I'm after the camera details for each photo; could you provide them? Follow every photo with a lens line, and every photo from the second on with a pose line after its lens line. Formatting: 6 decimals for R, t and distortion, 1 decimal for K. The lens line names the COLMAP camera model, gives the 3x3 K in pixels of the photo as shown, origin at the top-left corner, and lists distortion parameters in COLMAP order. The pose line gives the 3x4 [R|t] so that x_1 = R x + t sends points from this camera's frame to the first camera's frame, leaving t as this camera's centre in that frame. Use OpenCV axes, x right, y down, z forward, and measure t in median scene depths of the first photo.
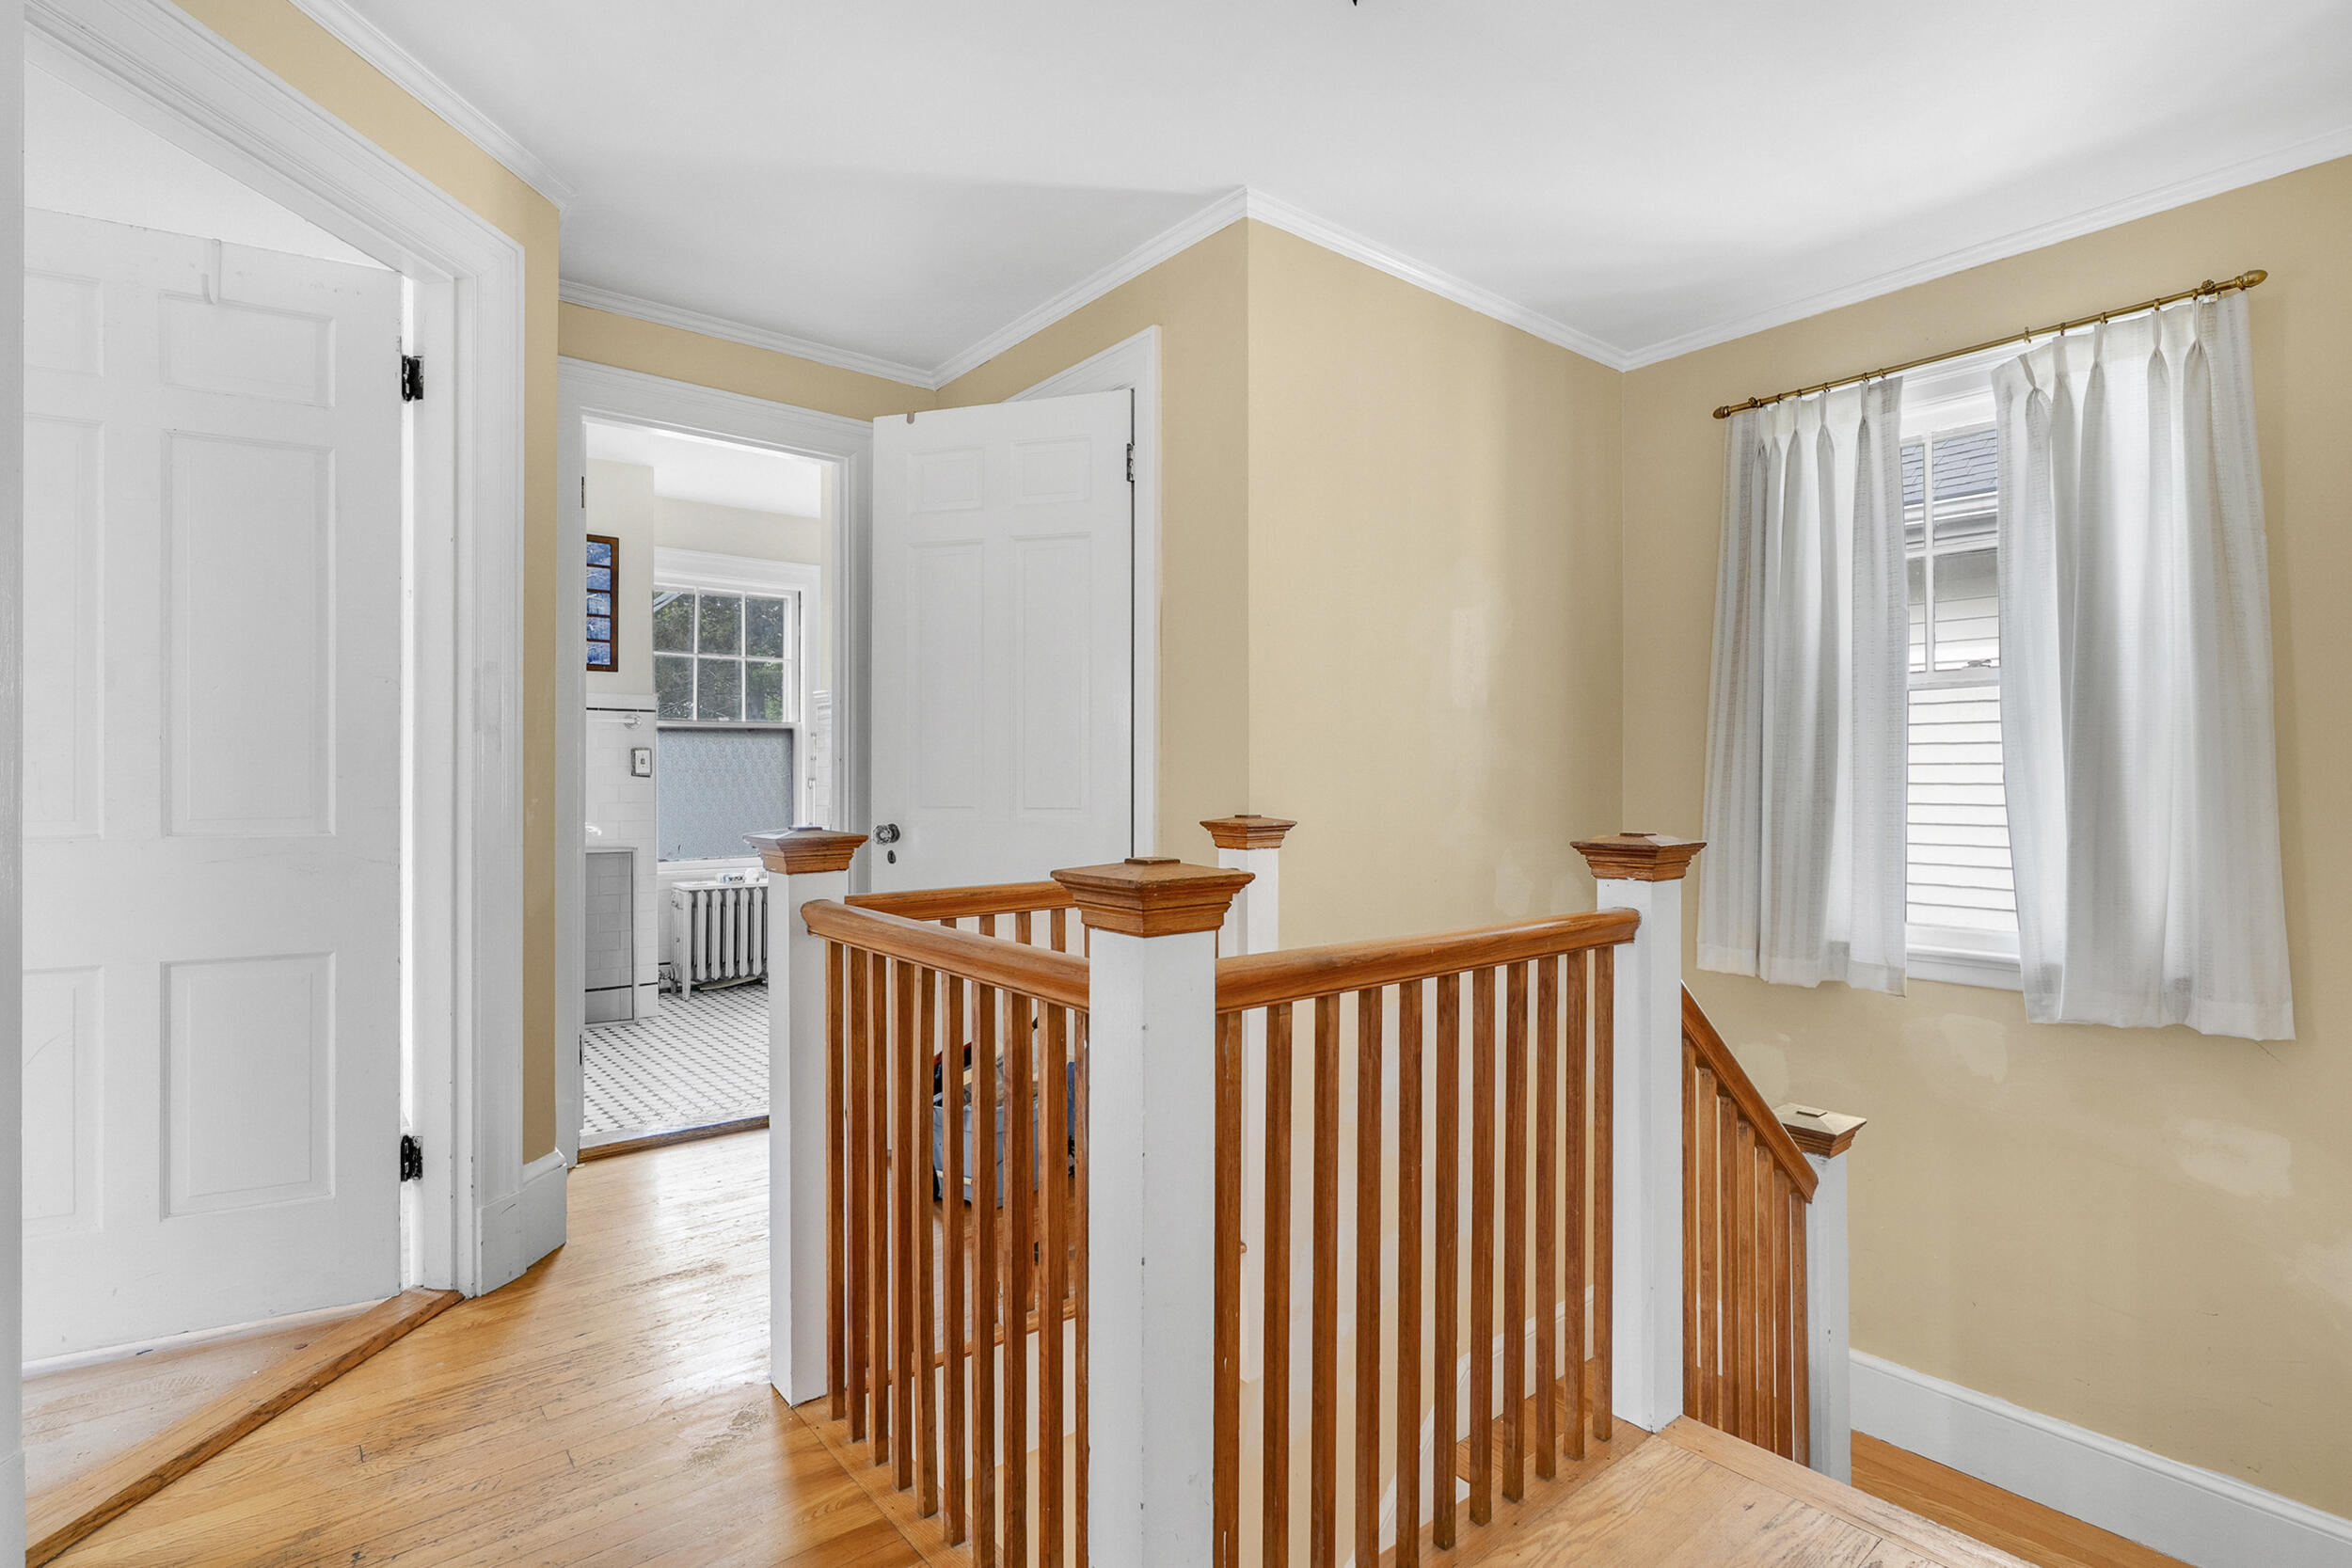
lens RADIAL K [[1158.2, 0, 1169.9], [0, 1158.2, 772.3], [0, 0, 1]] dist [-0.005607, -0.000201]
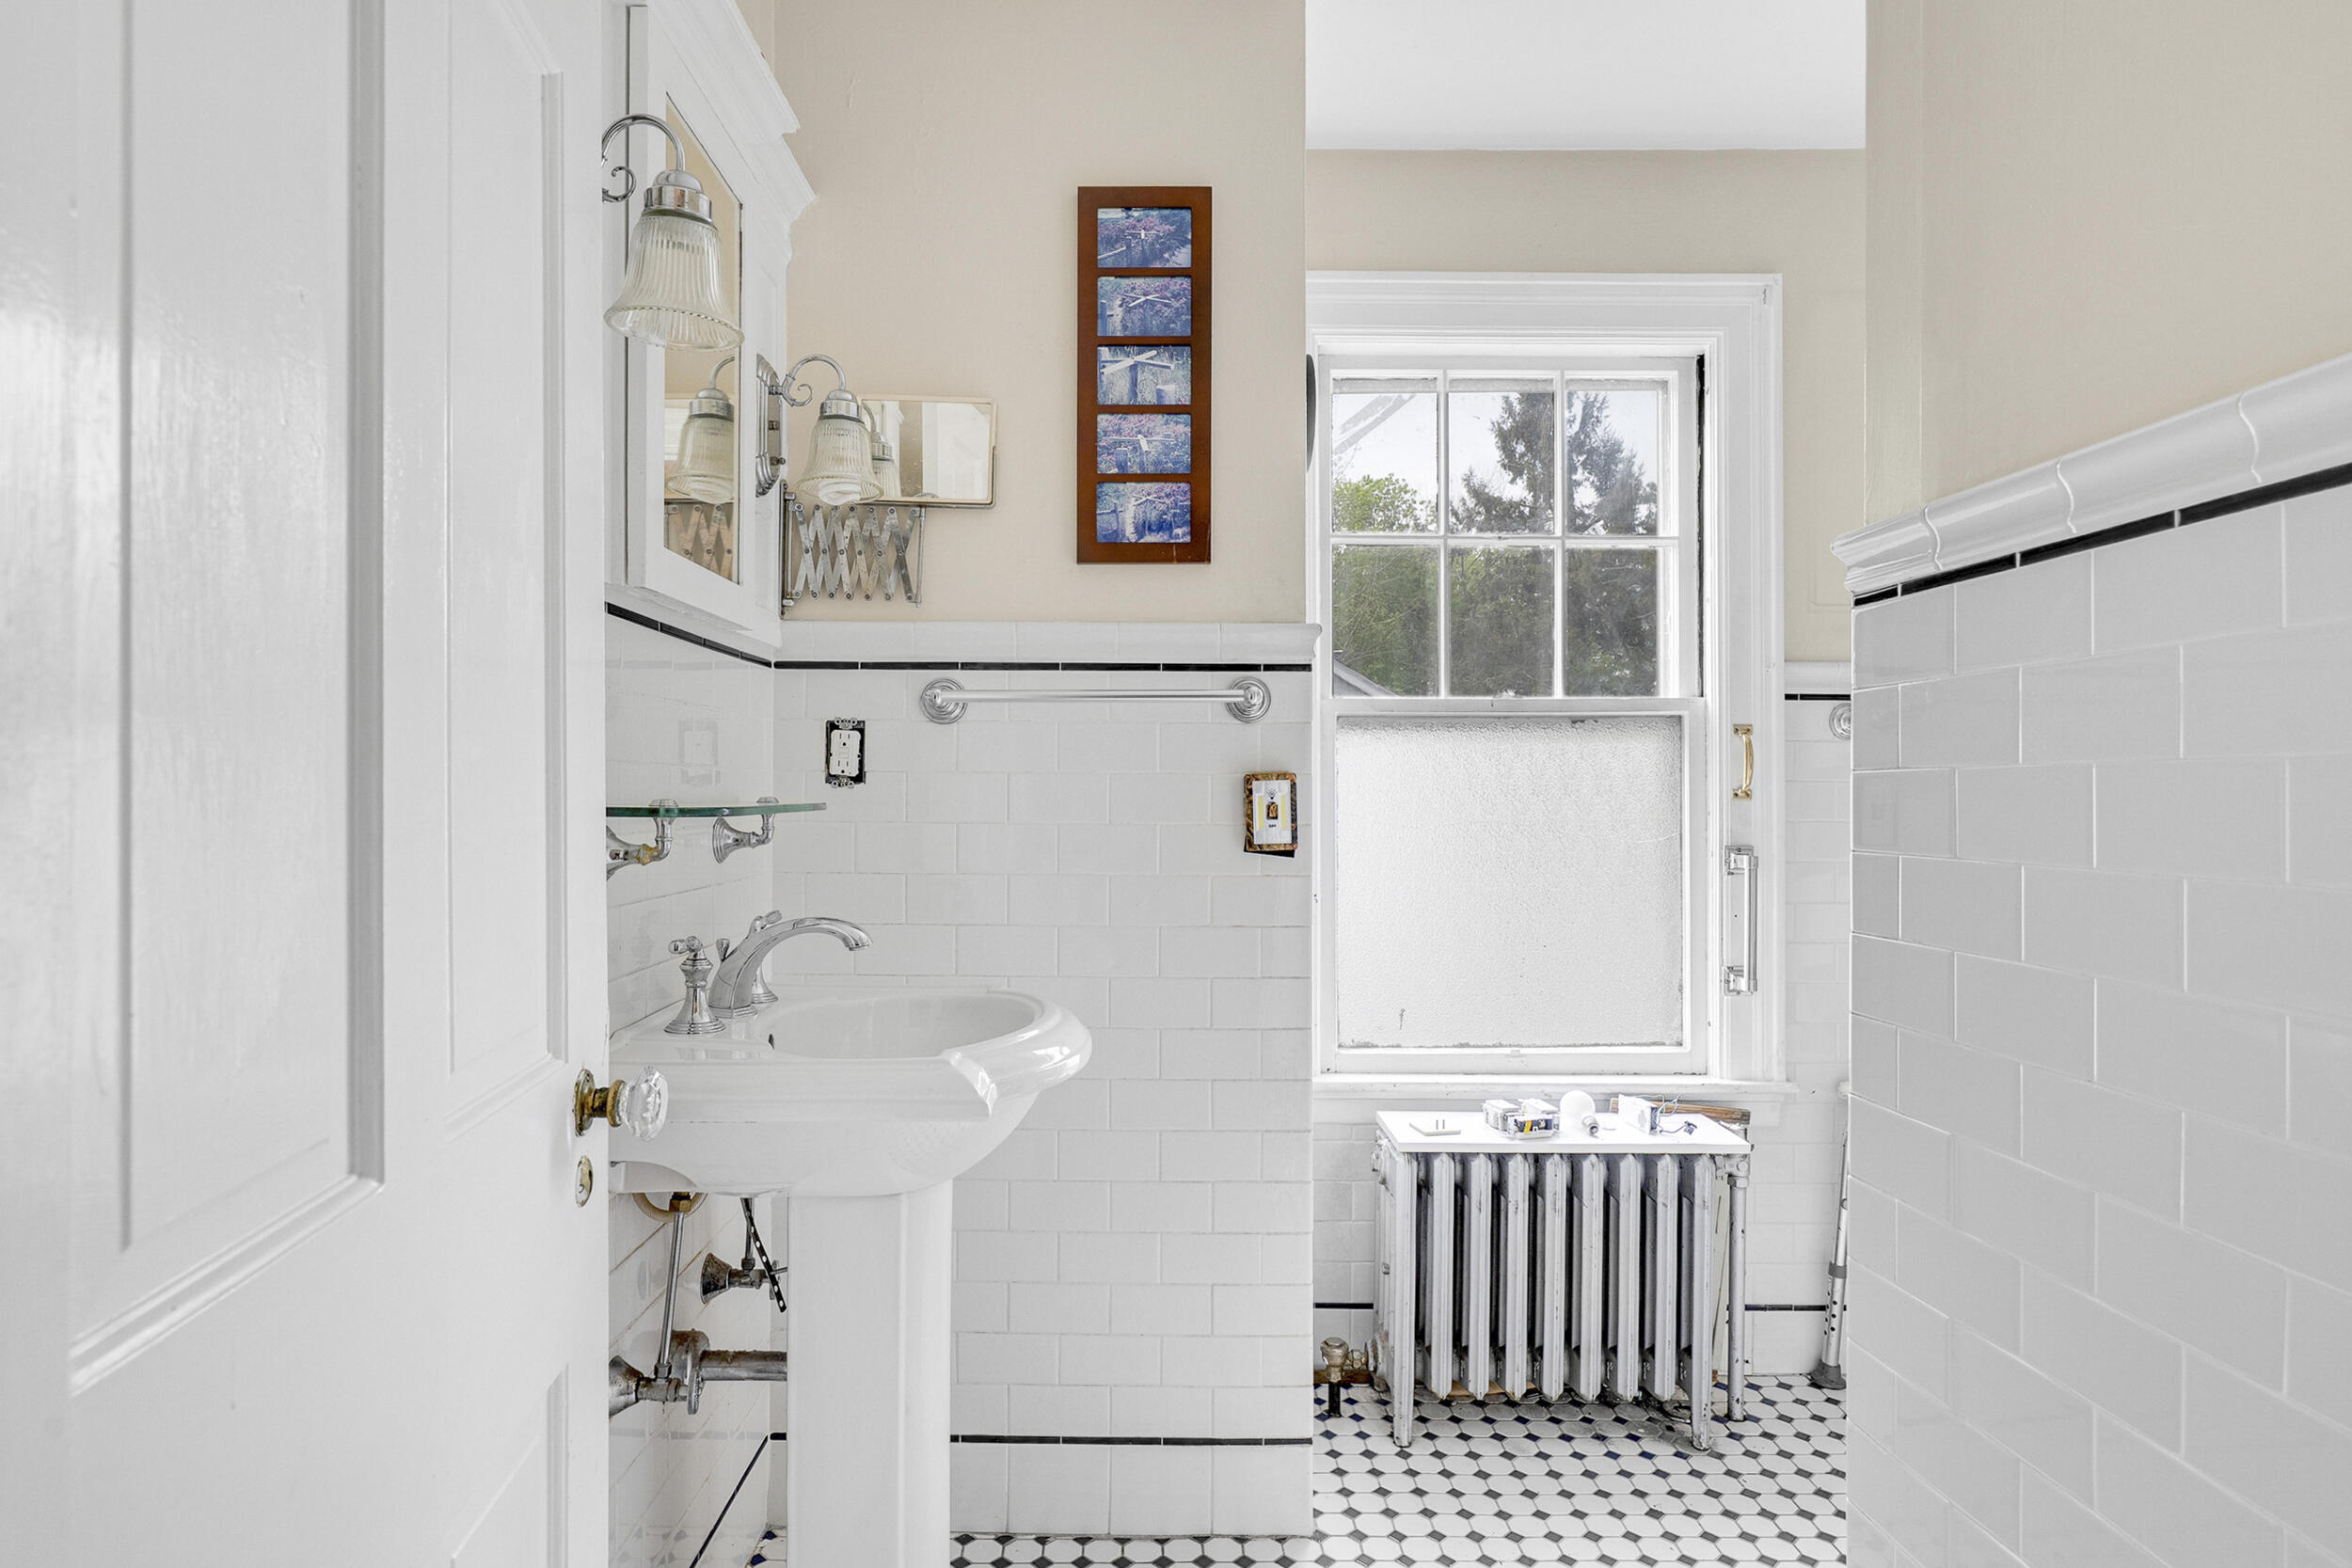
lens RADIAL K [[1071.4, 0, 1176.1], [0, 1071.4, 775.0], [0, 0, 1]] dist [-0.006074, 0.000172]
pose [[0.769230, 0.004895, -0.638953, -0.250043], [-0.004473, 0.999987, 0.002276, -0.019589], [0.638956, 0.001108, 0.769243, 0.676962]]
